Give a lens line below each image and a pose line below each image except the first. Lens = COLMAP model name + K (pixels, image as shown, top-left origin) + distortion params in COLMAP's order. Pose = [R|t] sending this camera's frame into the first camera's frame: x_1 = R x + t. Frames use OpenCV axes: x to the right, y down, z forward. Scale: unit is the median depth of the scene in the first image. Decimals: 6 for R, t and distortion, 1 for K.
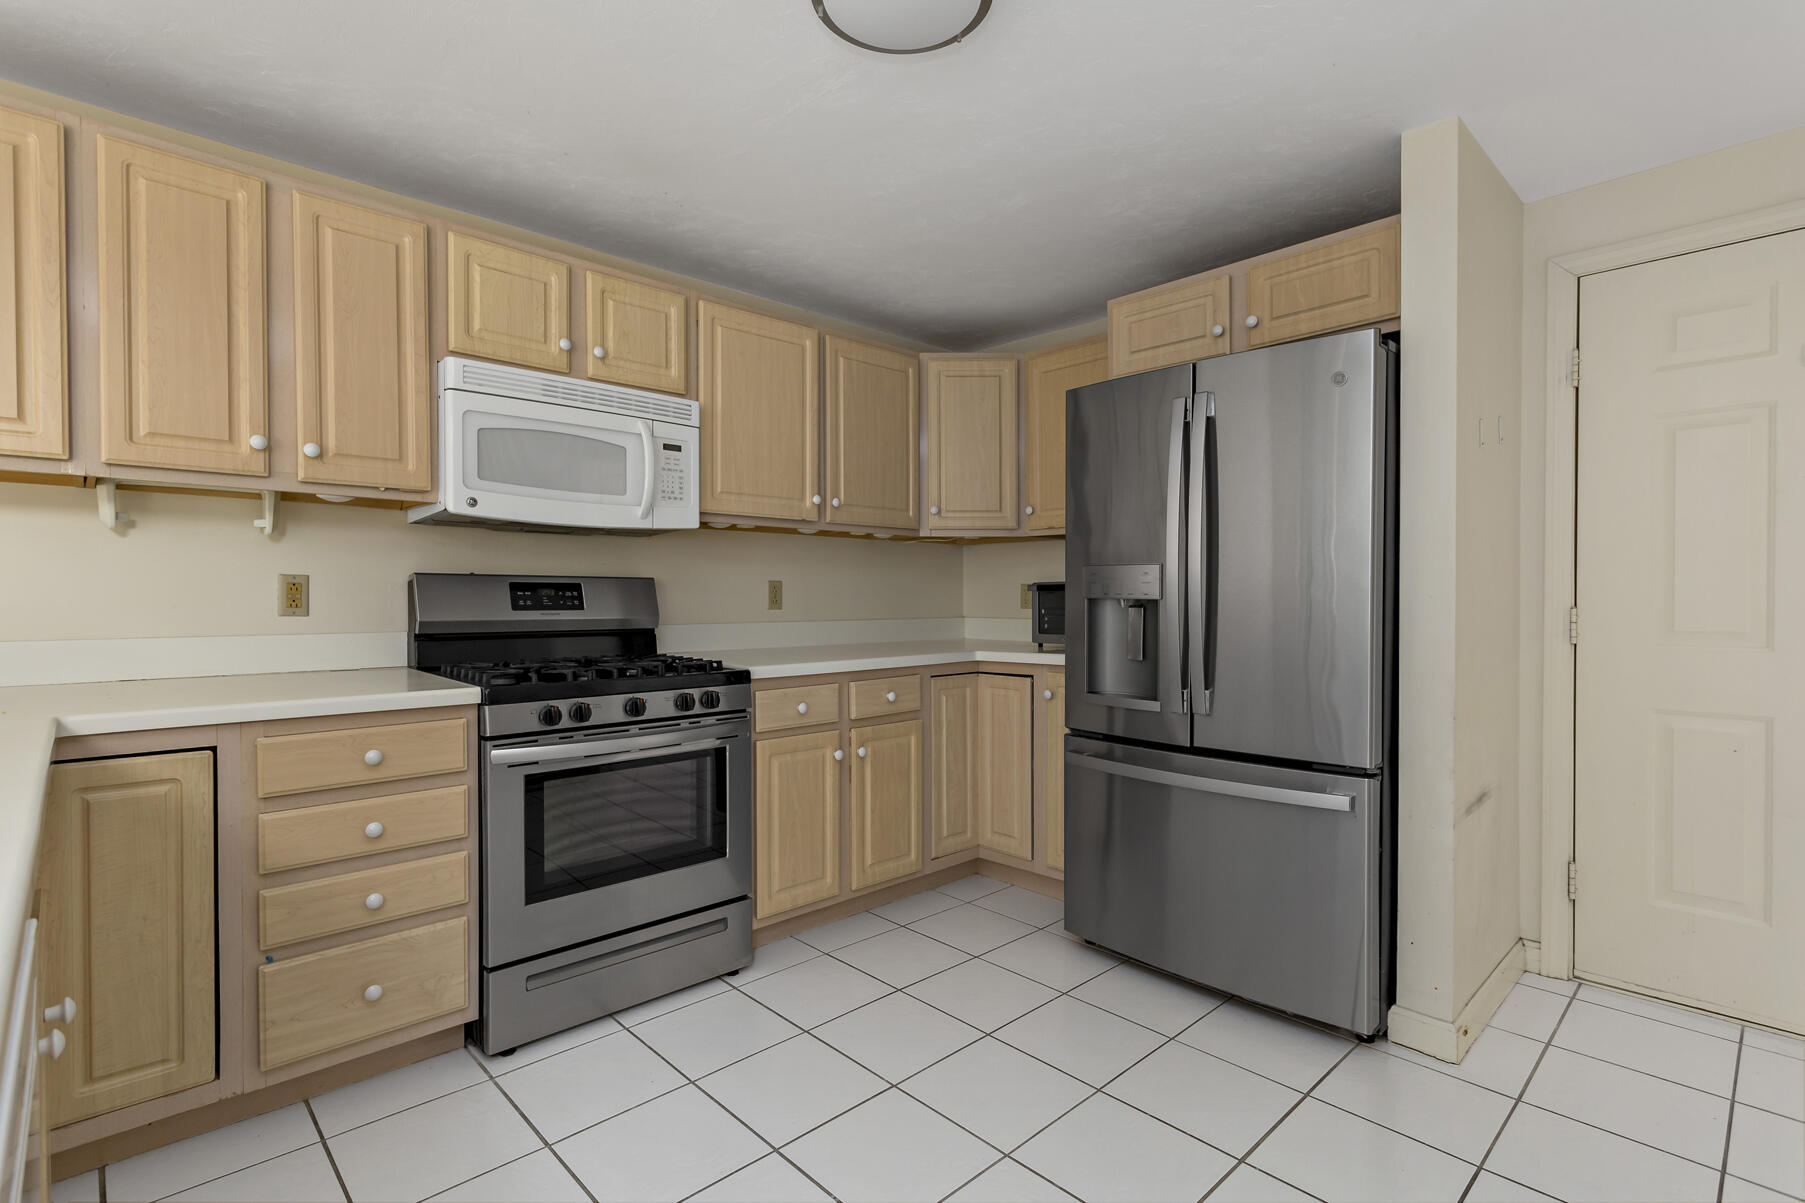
lens RADIAL K [[865.2, 0, 918.1], [0, 865.2, 601.0], [0, 0, 1]] dist [-0.001473, 0.000316]
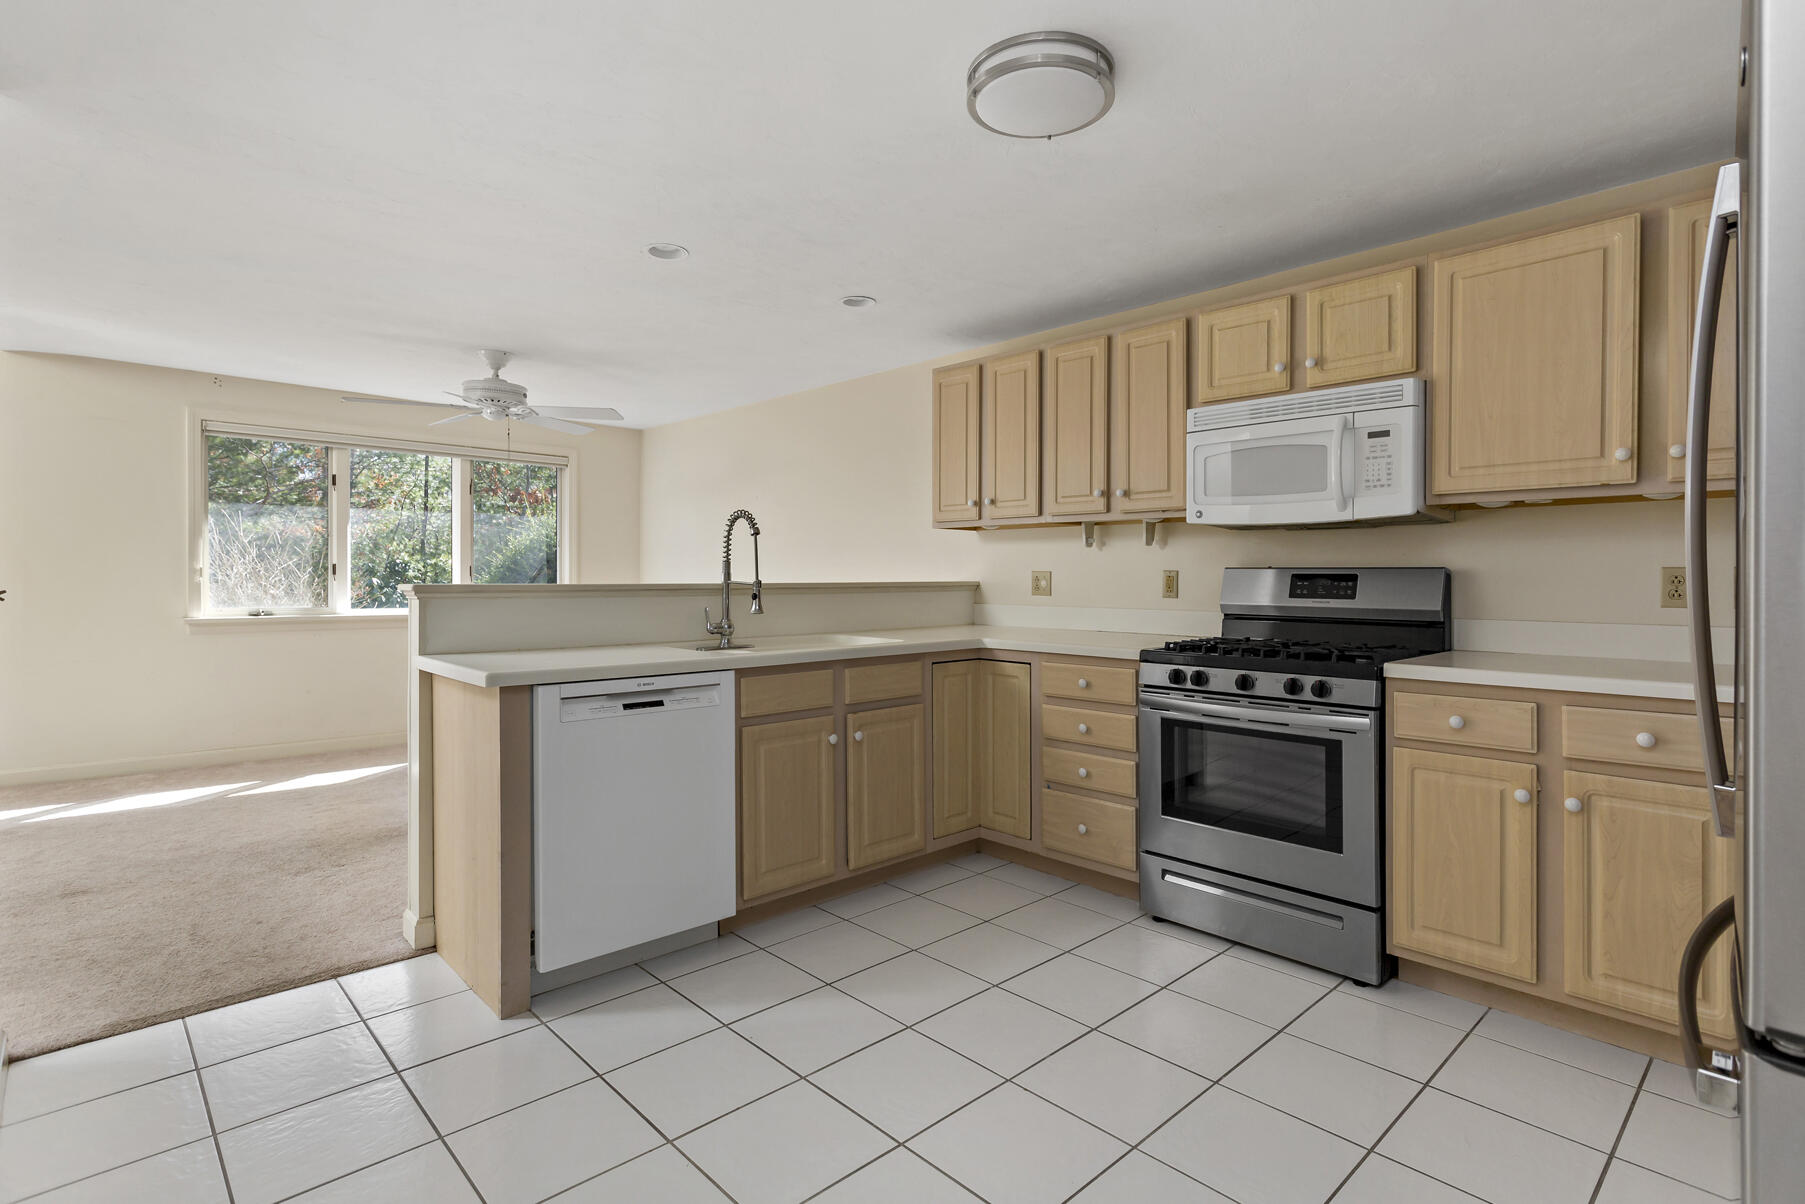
lens RADIAL K [[865.2, 0, 914.1], [0, 865.2, 590.0], [0, 0, 1]] dist [-0.001473, 0.000316]
pose [[-0.004496, 0.008196, -0.999956, 0.708609], [-0.013735, 0.999872, 0.008257, -0.002437], [0.999896, 0.013772, -0.004383, 0.492713]]
